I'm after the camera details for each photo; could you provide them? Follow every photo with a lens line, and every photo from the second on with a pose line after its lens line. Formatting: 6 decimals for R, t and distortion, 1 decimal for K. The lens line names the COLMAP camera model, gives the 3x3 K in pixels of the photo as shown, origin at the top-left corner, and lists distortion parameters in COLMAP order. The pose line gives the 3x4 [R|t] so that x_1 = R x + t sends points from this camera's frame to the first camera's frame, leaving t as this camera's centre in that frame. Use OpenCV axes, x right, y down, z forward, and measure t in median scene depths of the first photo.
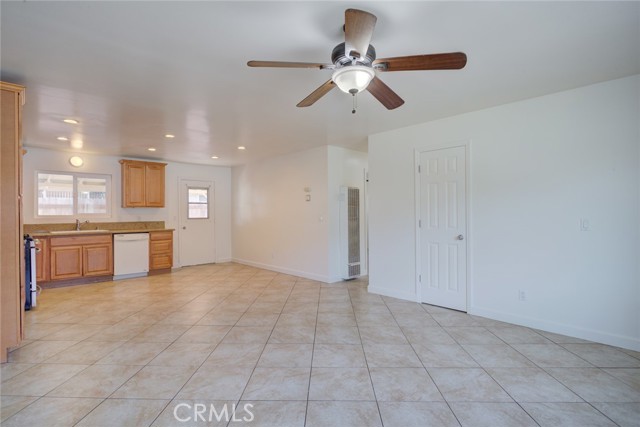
lens RADIAL K [[313.6, 0, 320.0], [0, 313.6, 213.5], [0, 0, 1]] dist [-0.016154, 0.003053]
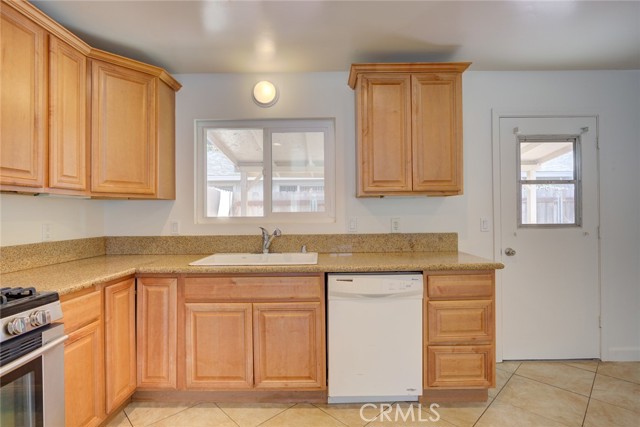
lens RADIAL K [[313.6, 0, 320.0], [0, 313.6, 213.5], [0, 0, 1]] dist [-0.016154, 0.003053]
pose [[0.719880, -0.000453, -0.694098, -0.420992], [0.004443, 0.999982, 0.003955, -0.000681], [0.694084, -0.005931, 0.719870, 0.730845]]
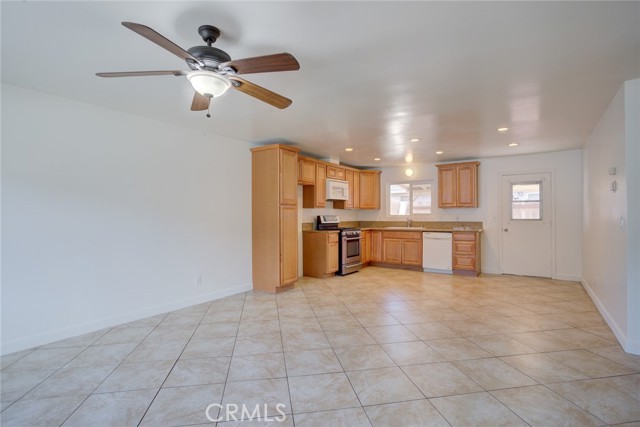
lens RADIAL K [[313.6, 0, 320.0], [0, 313.6, 213.5], [0, 0, 1]] dist [-0.016154, 0.003053]
pose [[0.203320, 0.001484, -0.979111, 0.388044], [0.001097, 0.999998, 0.001744, -0.003538], [0.979112, -0.001429, 0.203318, 0.380761]]
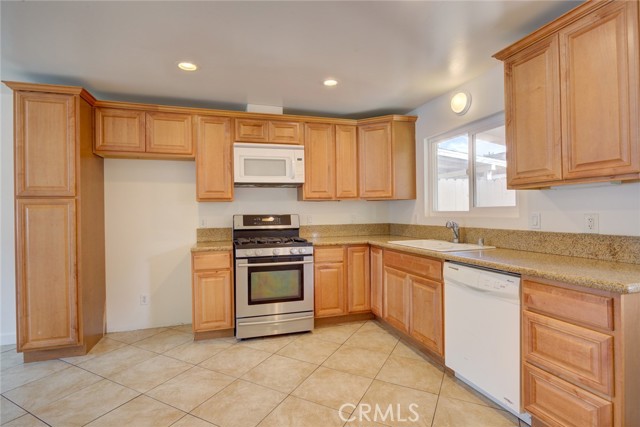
lens RADIAL K [[313.6, 0, 320.0], [0, 313.6, 213.5], [0, 0, 1]] dist [-0.016154, 0.003053]
pose [[-0.437231, 0.017730, -0.899174, -0.231993], [0.017664, 0.999782, 0.011125, -0.000823], [0.899176, -0.011018, -0.437449, 1.004235]]
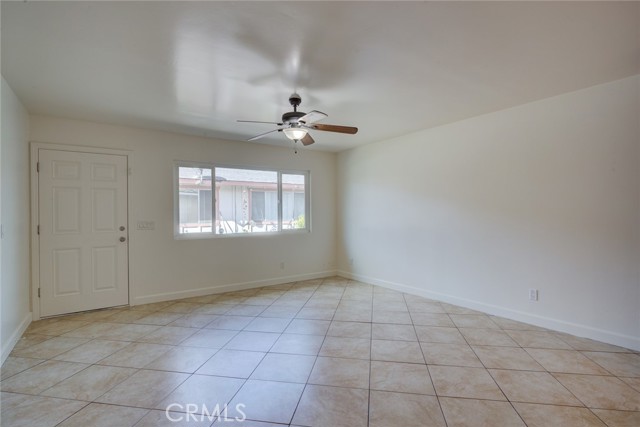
lens RADIAL K [[313.6, 0, 320.0], [0, 313.6, 213.5], [0, 0, 1]] dist [-0.016154, 0.003053]
pose [[-0.989754, 0.014329, 0.142060, -0.082765], [0.014491, 0.999895, 0.000109, -0.000356], [-0.142043, 0.002167, -0.989858, 0.869171]]
